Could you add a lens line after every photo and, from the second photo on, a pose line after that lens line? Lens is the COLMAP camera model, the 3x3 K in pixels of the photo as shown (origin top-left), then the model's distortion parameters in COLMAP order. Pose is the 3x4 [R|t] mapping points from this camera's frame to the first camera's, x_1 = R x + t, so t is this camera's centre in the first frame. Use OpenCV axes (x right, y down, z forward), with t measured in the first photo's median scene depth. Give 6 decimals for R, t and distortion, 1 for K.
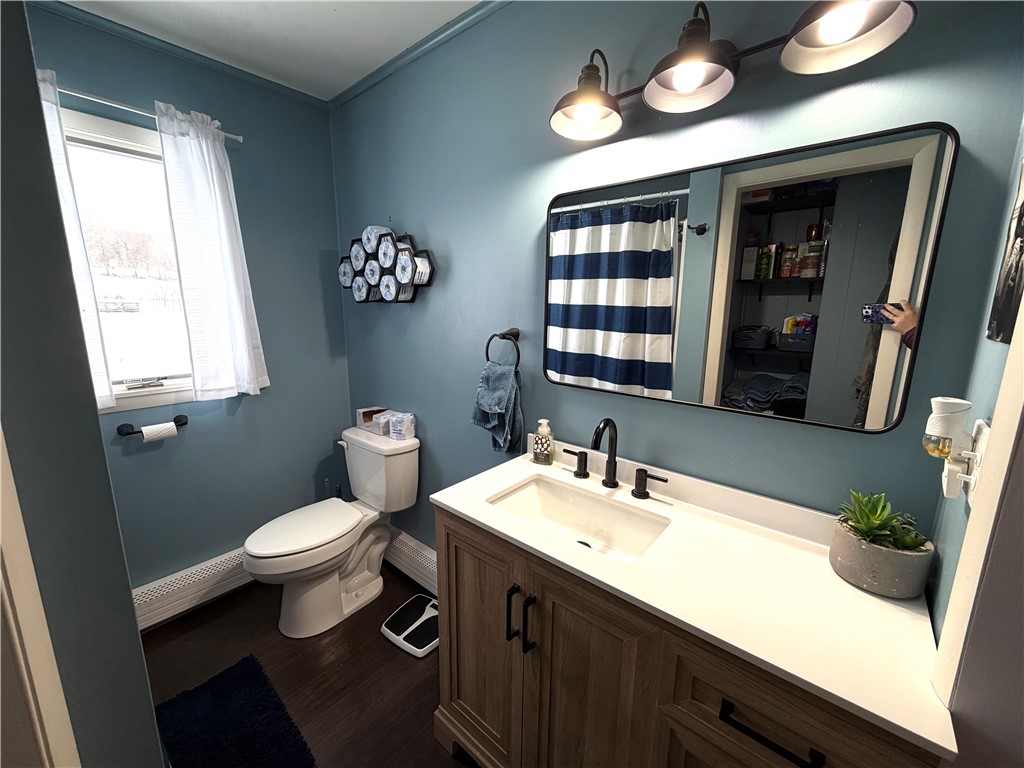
lens RADIAL K [[408.8, 0, 511.9], [0, 408.8, 384.7], [0, 0, 1]] dist [-0.003580, -0.000168]
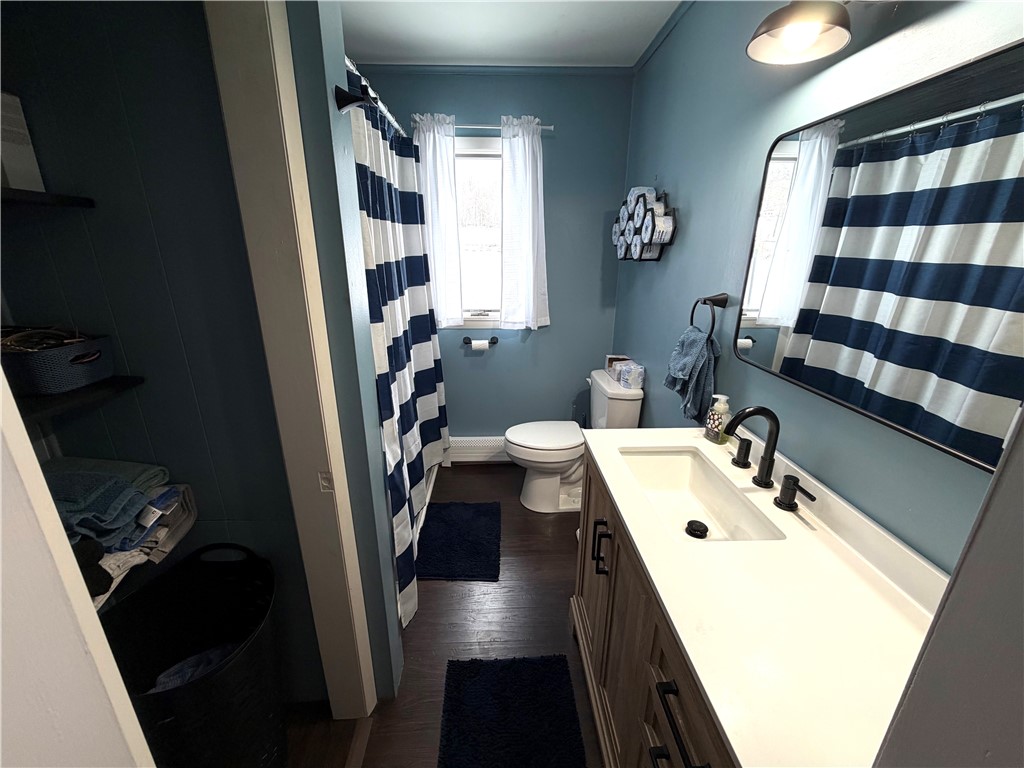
lens RADIAL K [[408.8, 0, 507.8], [0, 408.8, 385.3], [0, 0, 1]] dist [-0.003580, -0.000168]
pose [[0.668934, 0.227280, -0.707723, 0.320394], [-0.140221, 0.973598, 0.180127, -0.028770], [0.729977, -0.021256, 0.683142, 0.008952]]
